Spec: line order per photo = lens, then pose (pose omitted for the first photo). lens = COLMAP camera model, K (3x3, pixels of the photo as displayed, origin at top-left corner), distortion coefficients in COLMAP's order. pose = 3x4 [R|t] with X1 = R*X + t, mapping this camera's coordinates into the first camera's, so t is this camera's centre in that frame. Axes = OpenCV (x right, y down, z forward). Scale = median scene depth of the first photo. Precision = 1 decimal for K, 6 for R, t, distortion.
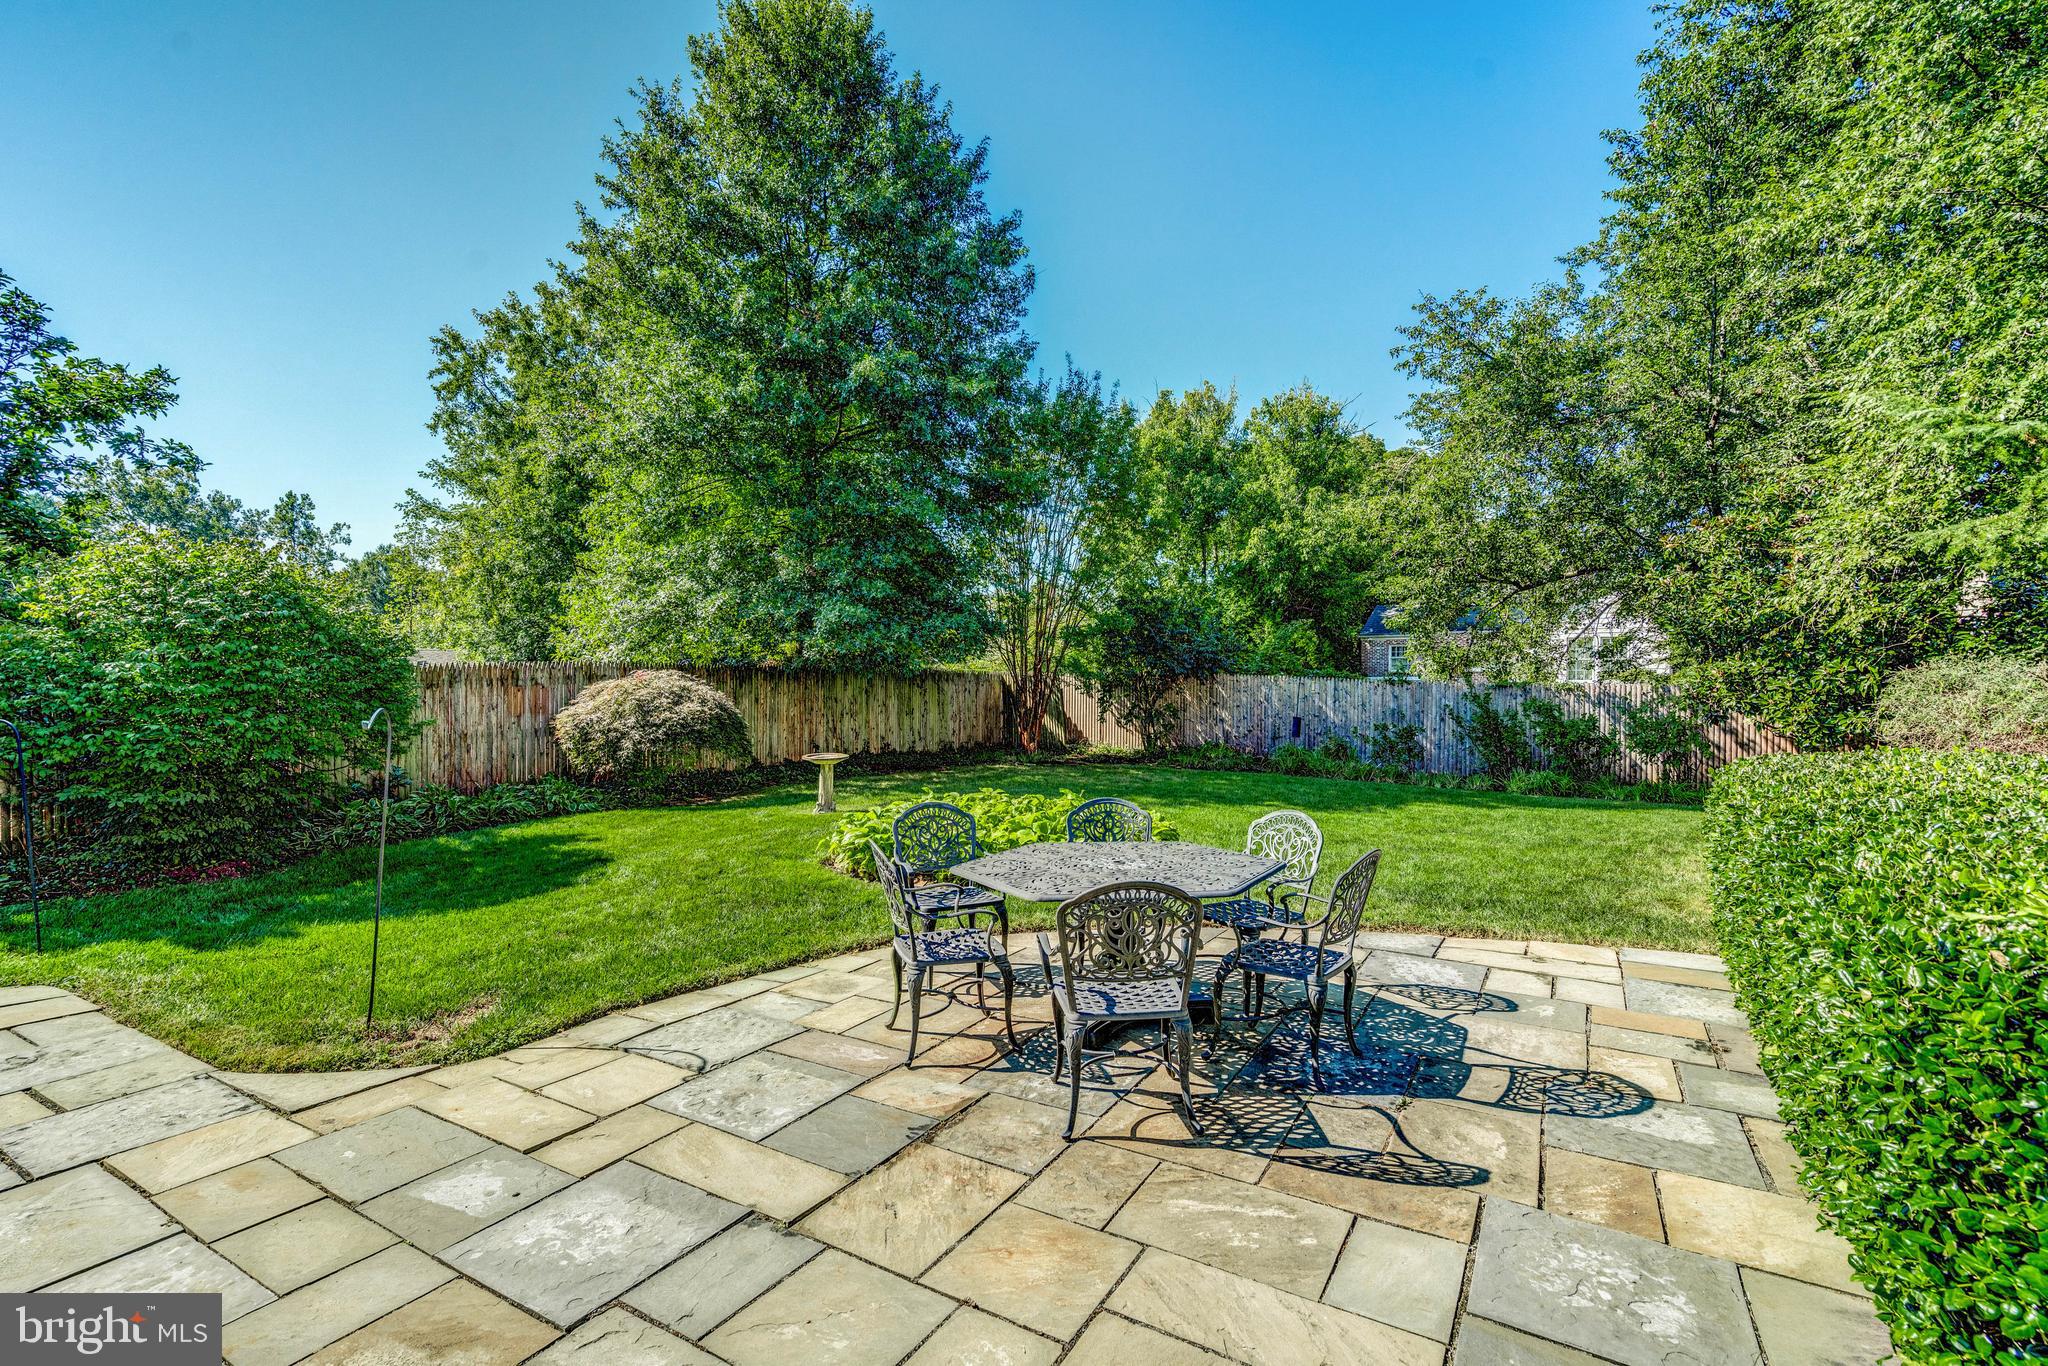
lens RADIAL K [[936.3, 0, 1018.1], [0, 936.3, 691.3], [0, 0, 1]] dist [-0.035166, 0.018318]
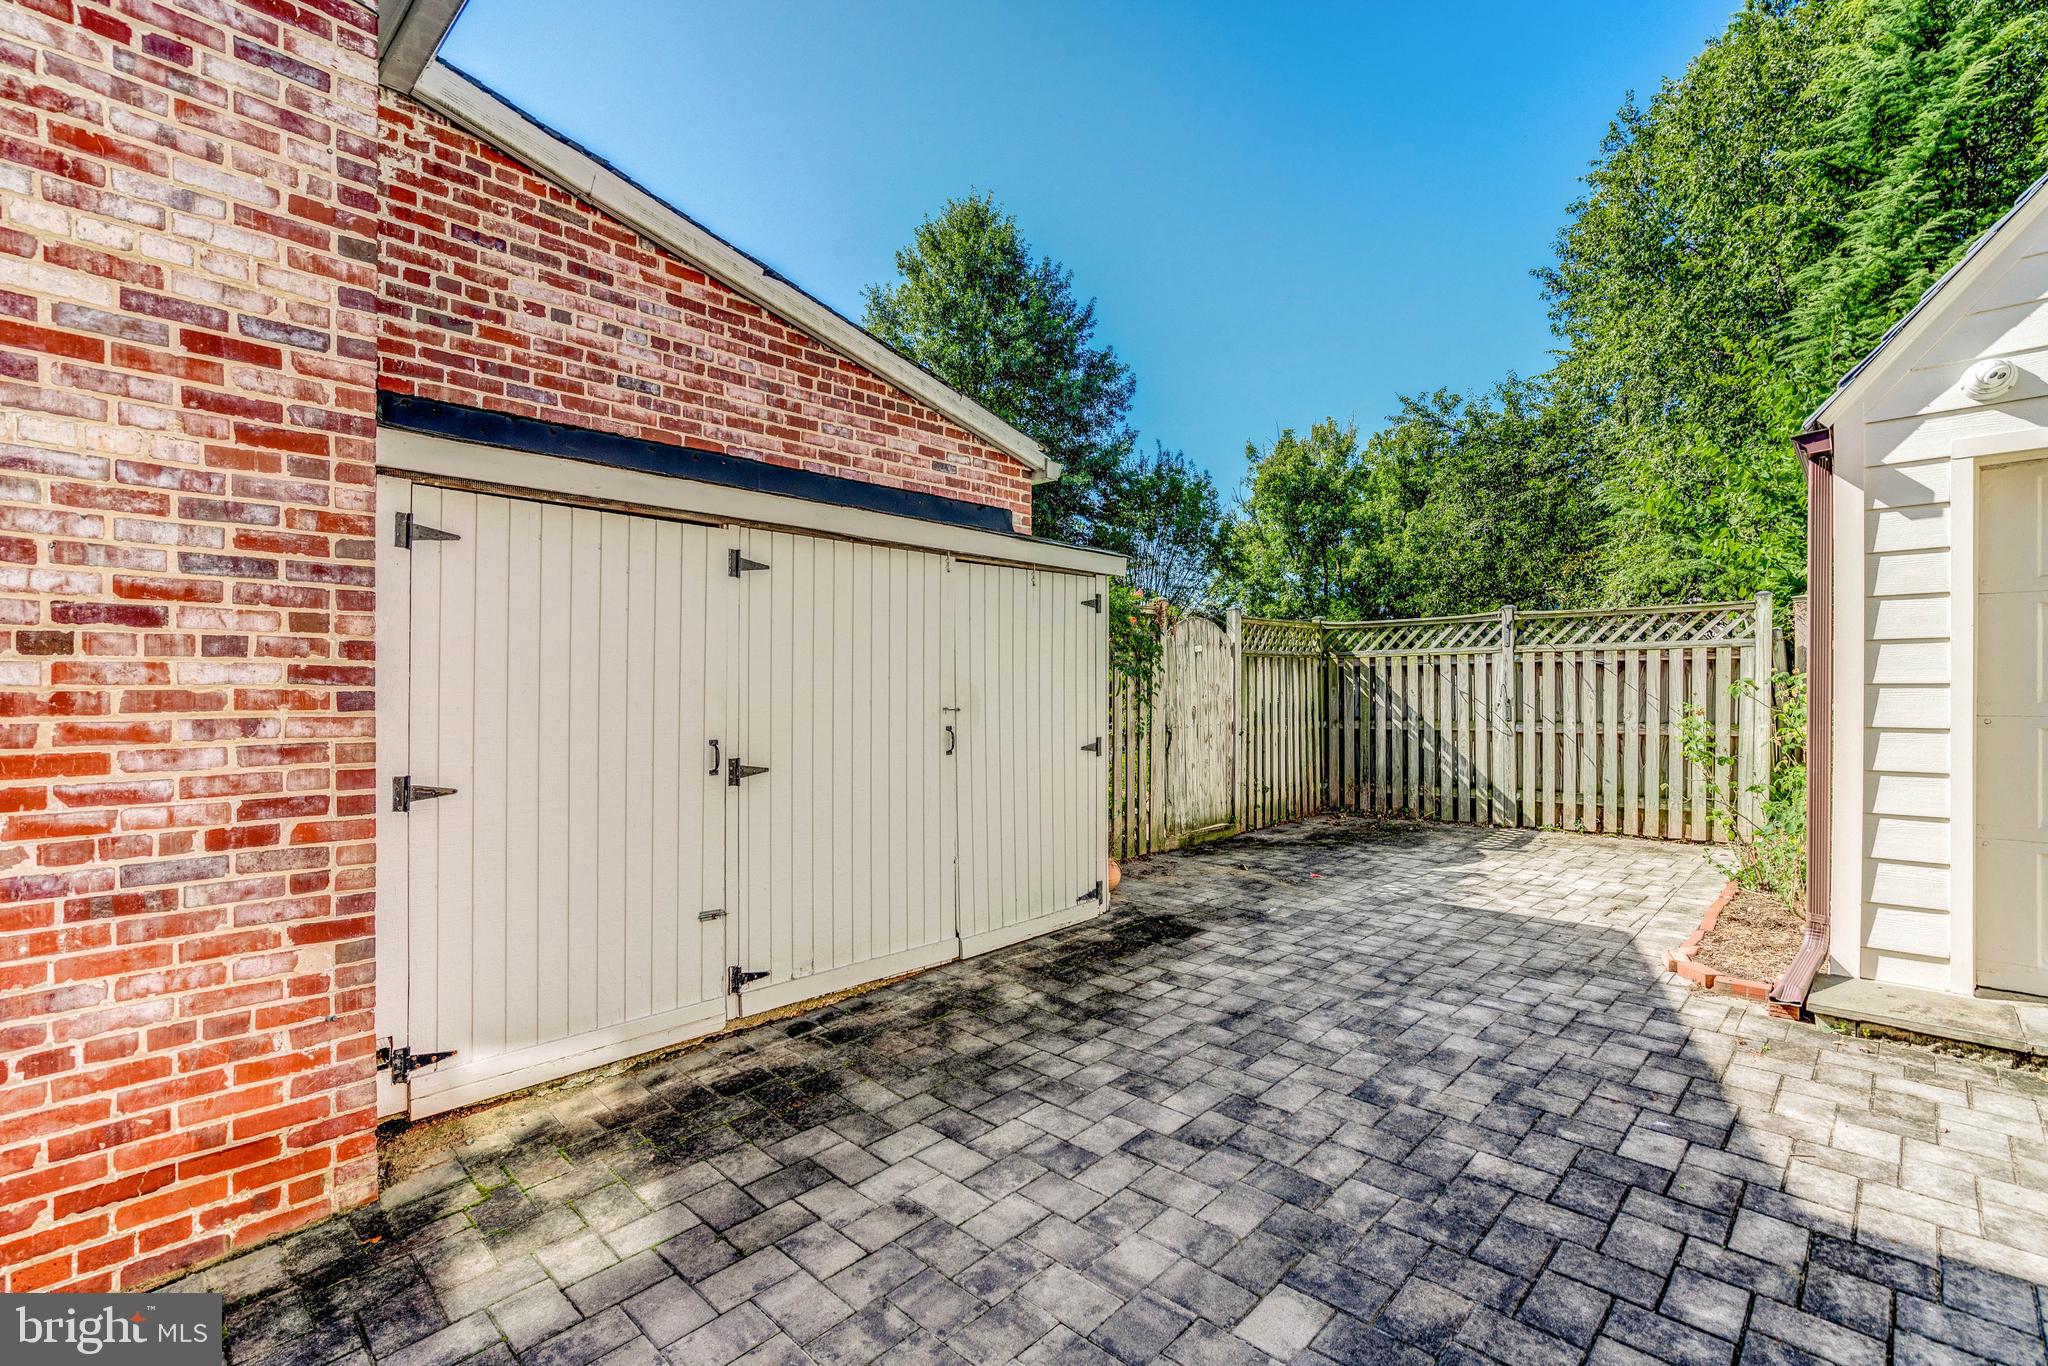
lens RADIAL K [[936.3, 0, 1015.0], [0, 936.3, 689.7], [0, 0, 1]] dist [-0.035166, 0.018318]
pose [[0.979012, -0.004616, -0.203752, 0.134139], [0.002072, 0.999917, -0.012696, 0.027963], [0.203794, 0.012007, 0.978940, -0.421033]]
